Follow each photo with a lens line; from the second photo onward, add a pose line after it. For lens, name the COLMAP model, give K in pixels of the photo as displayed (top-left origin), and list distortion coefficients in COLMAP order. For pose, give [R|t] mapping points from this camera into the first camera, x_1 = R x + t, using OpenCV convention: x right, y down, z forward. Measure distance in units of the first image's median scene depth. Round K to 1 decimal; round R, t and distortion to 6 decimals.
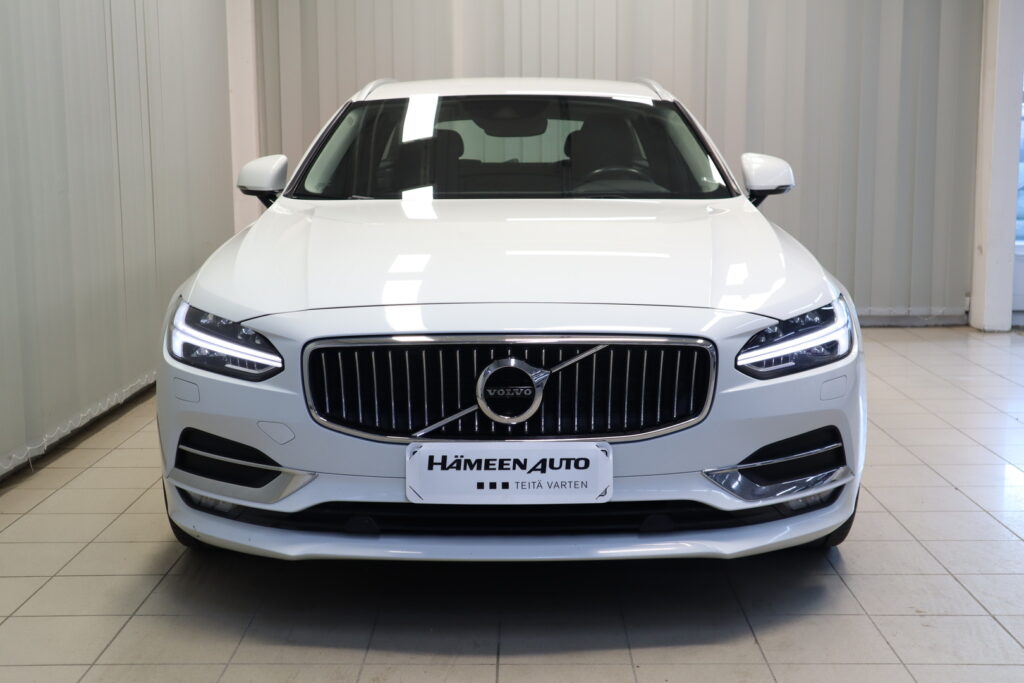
lens RADIAL K [[1341.3, 0, 512.0], [0, 1341.3, 341.5], [0, 0, 1]] dist [-0.008519, 0.044708]
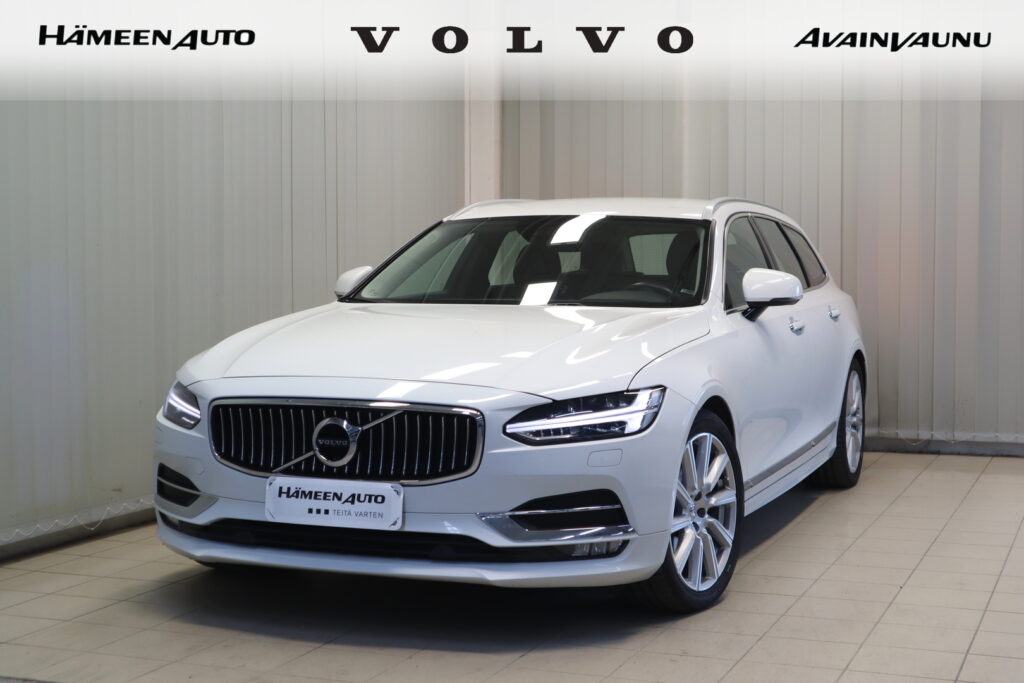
lens RADIAL K [[1593.1, 0, 512.0], [0, 1593.1, 341.5], [0, 0, 1]] dist [-0.015890, 0.033210]
pose [[0.936121, 0.028057, -0.350558, 0.717178], [-0.059522, 0.995072, -0.079304, 0.052715], [0.346605, 0.095104, 0.933177, -0.434828]]
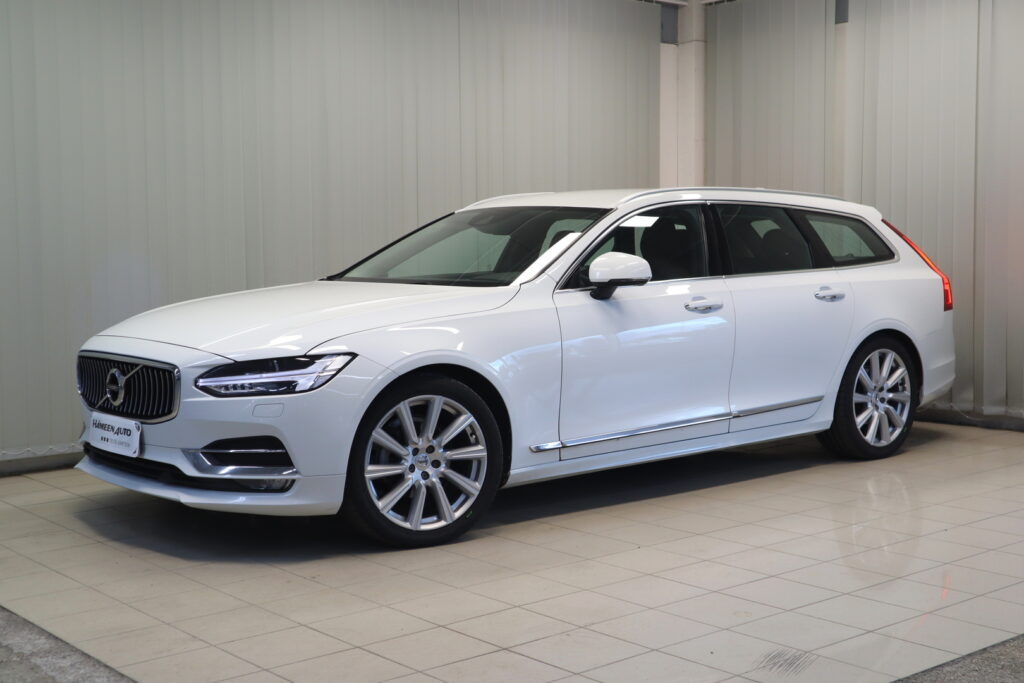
lens RADIAL K [[1341.3, 0, 512.0], [0, 1341.3, 341.5], [0, 0, 1]] dist [-0.008519, 0.044708]
pose [[0.661610, 0.061147, -0.747351, 1.643103], [-0.108075, 0.994039, -0.014344, -0.053018], [0.742019, 0.090260, 0.664274, 0.211618]]
